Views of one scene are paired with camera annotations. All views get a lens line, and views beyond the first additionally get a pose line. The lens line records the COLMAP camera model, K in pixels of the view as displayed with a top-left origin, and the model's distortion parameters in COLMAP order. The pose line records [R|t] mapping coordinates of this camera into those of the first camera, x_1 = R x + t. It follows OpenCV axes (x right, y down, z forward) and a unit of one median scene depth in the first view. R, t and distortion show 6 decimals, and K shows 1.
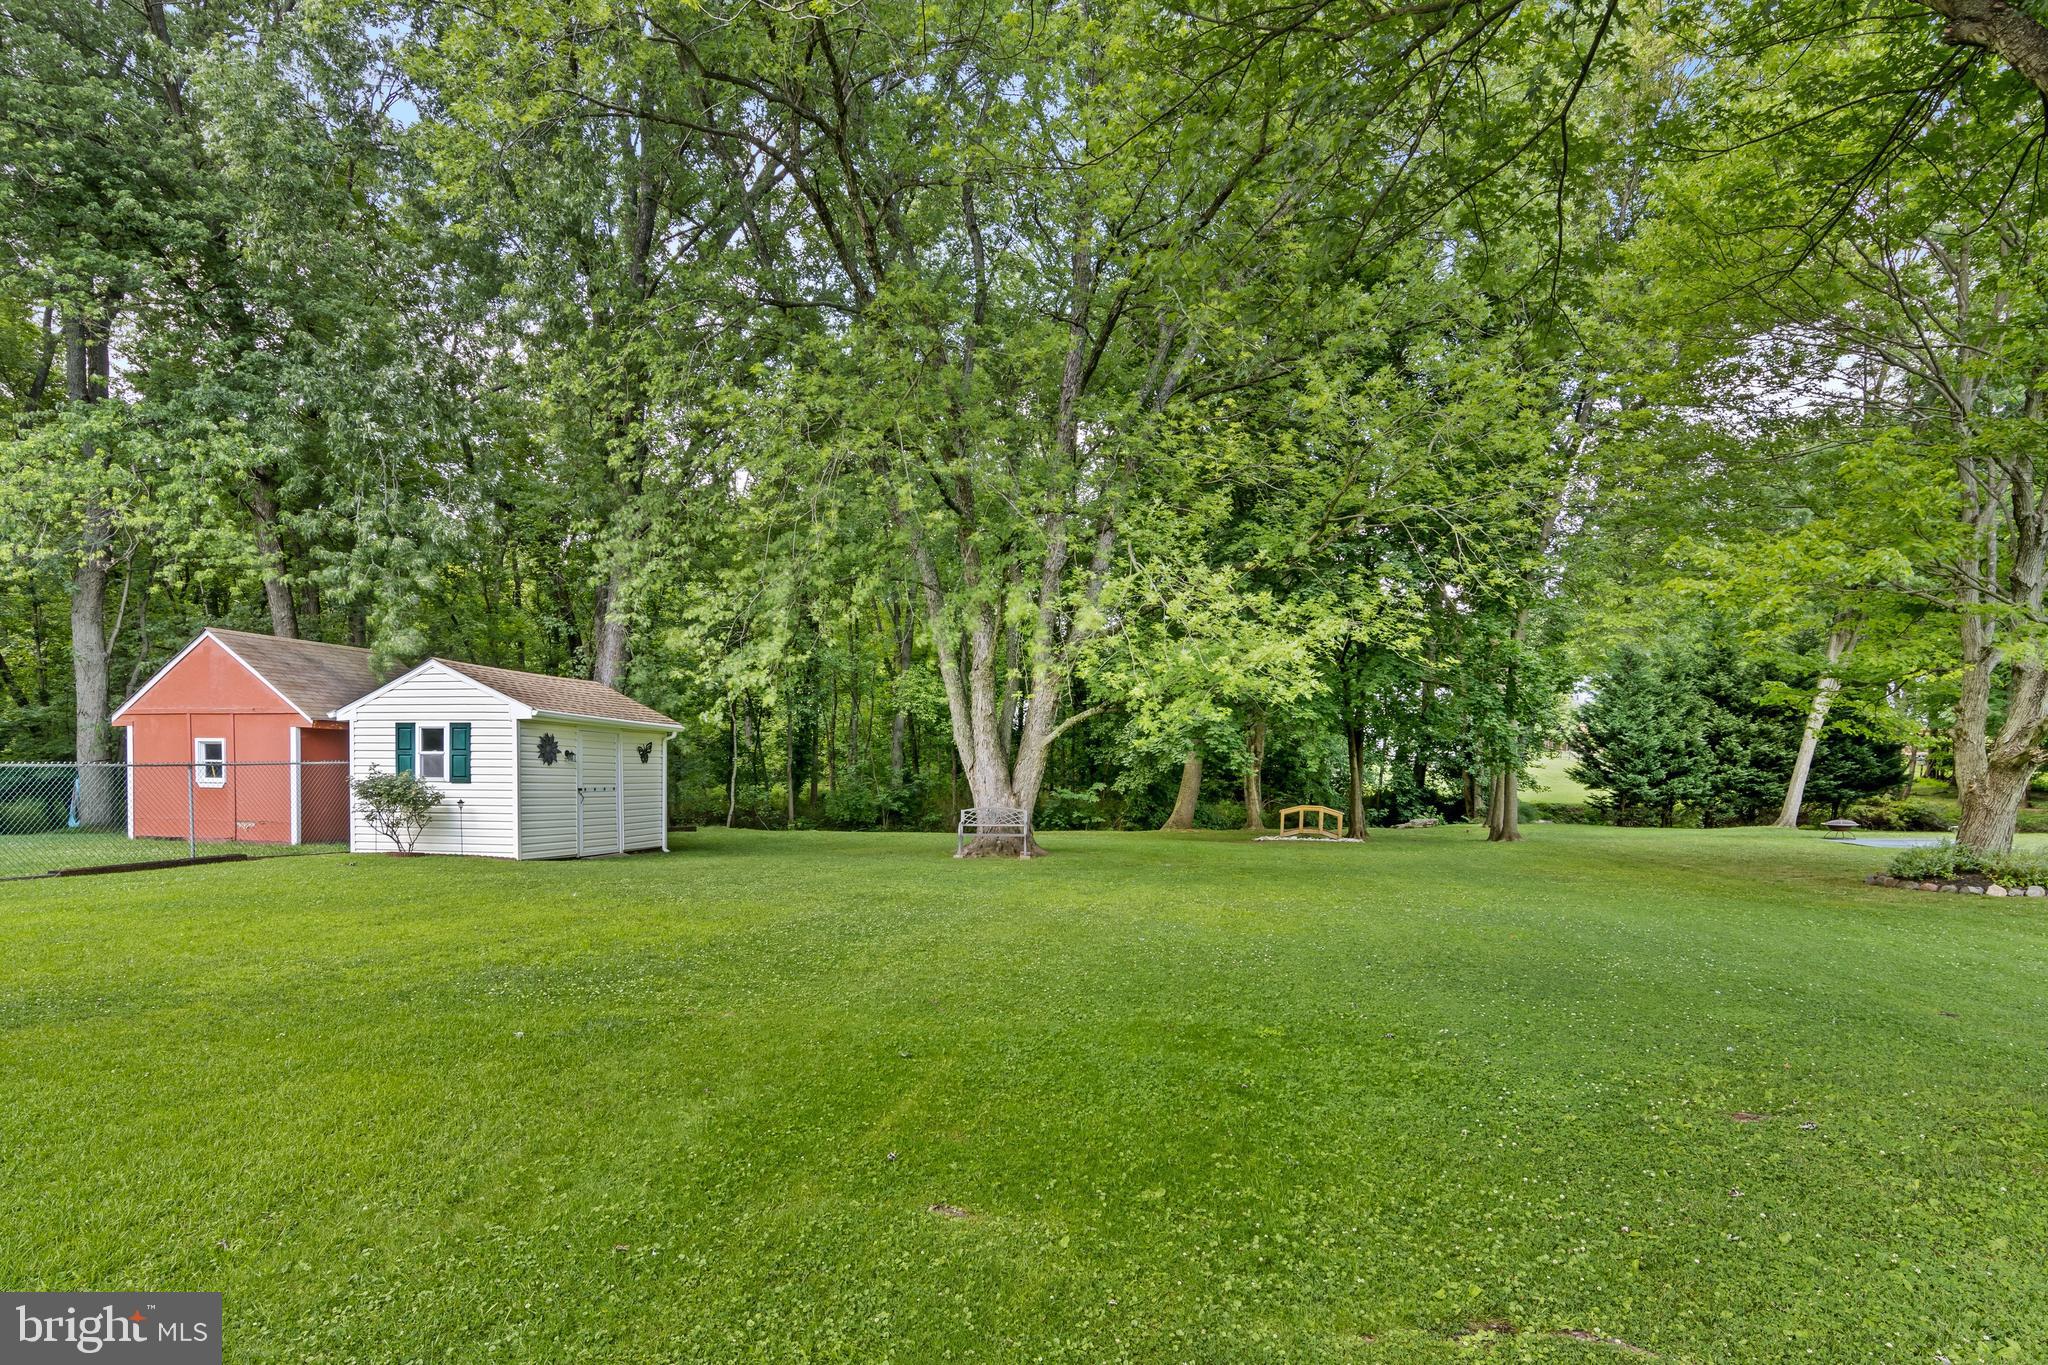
lens RADIAL K [[1080.3, 0, 1026.8], [0, 1080.3, 735.0], [0, 0, 1]] dist [-0.000075, -0.000628]
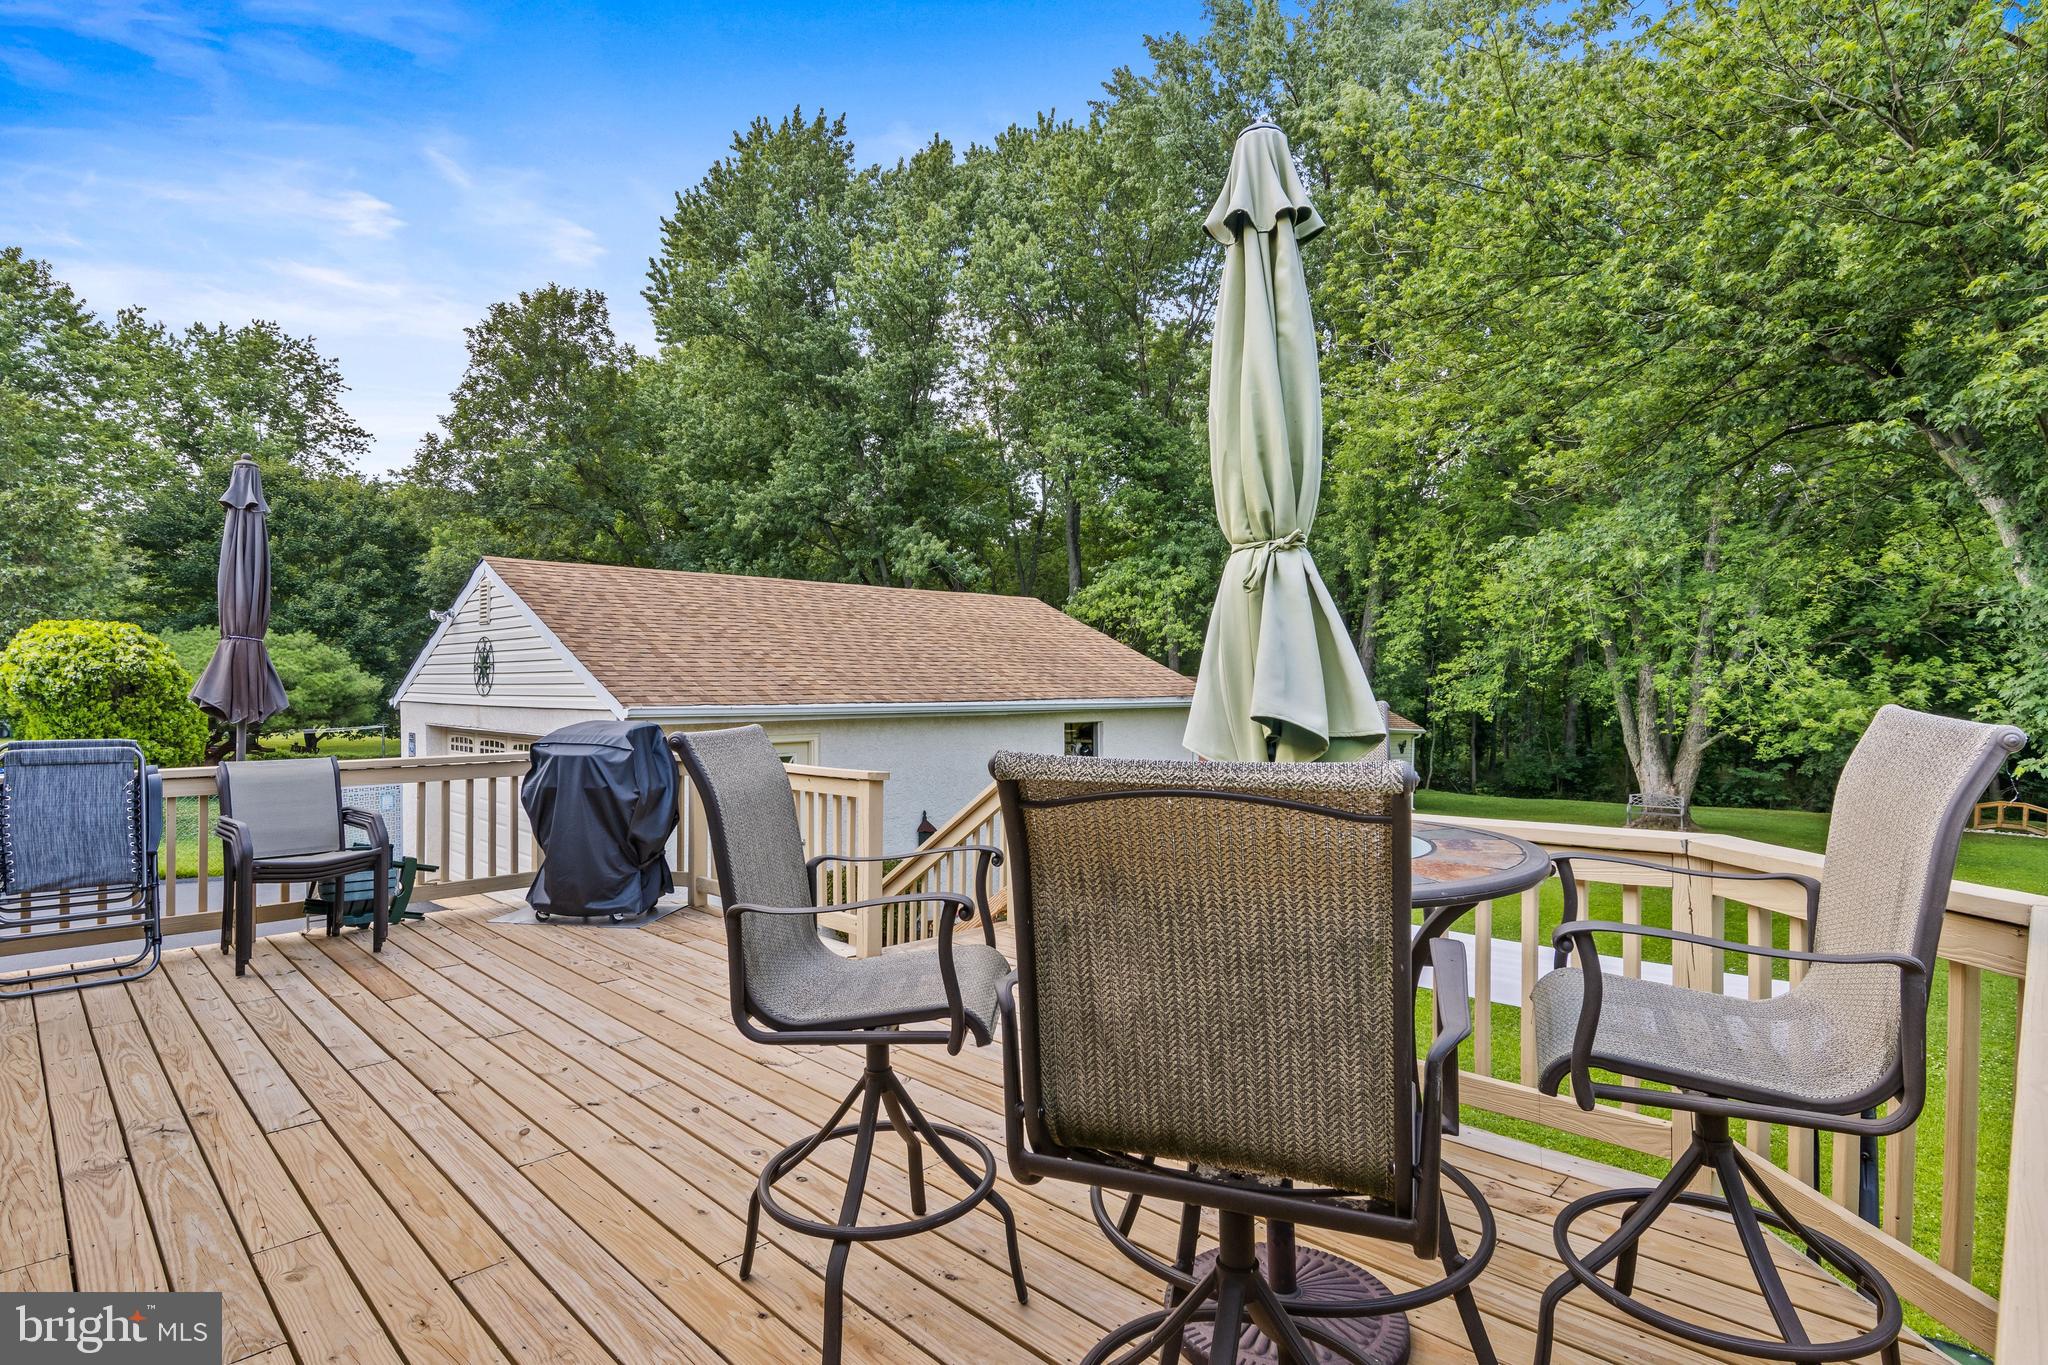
lens RADIAL K [[1050.2, 0, 1022.2], [0, 1050.2, 687.8], [0, 0, 1]] dist [0.009582, -0.003235]
pose [[0.829926, 0.000434, -0.557873, 0.034481], [0.002386, 0.999988, 0.004327, -0.055342], [0.557868, -0.004922, 0.829915, -0.420137]]
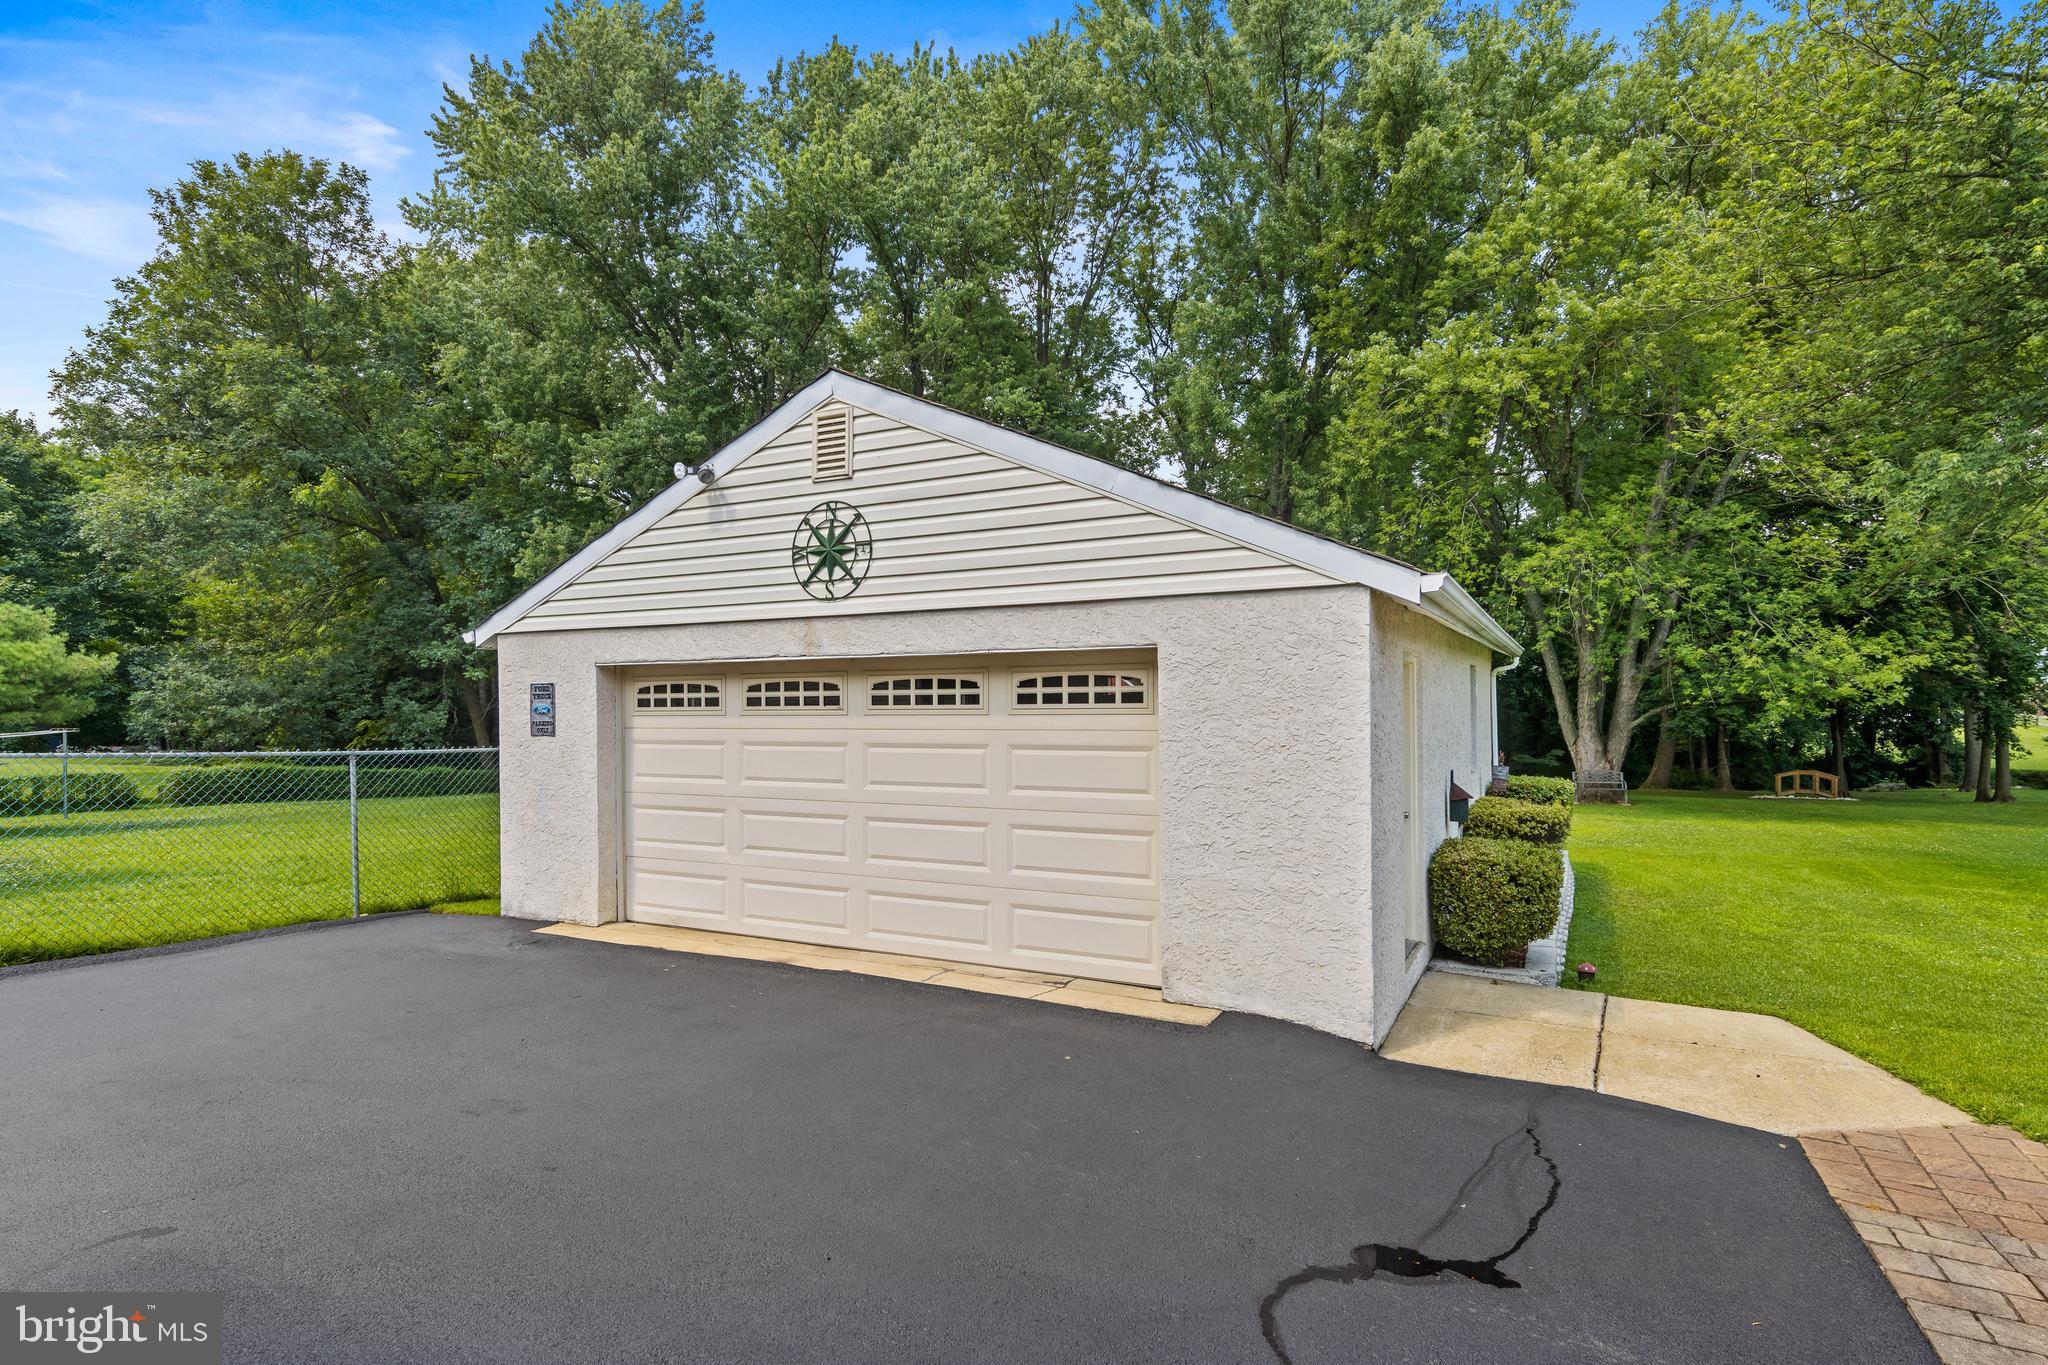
lens RADIAL K [[1050.2, 0, 1022.2], [0, 1050.2, 687.8], [0, 0, 1]] dist [0.009582, -0.003235]
pose [[0.959808, -0.013215, -0.280345, -0.258786], [0.011094, 0.999897, -0.009150, -0.028819], [0.280437, 0.005672, 0.959856, -0.413604]]
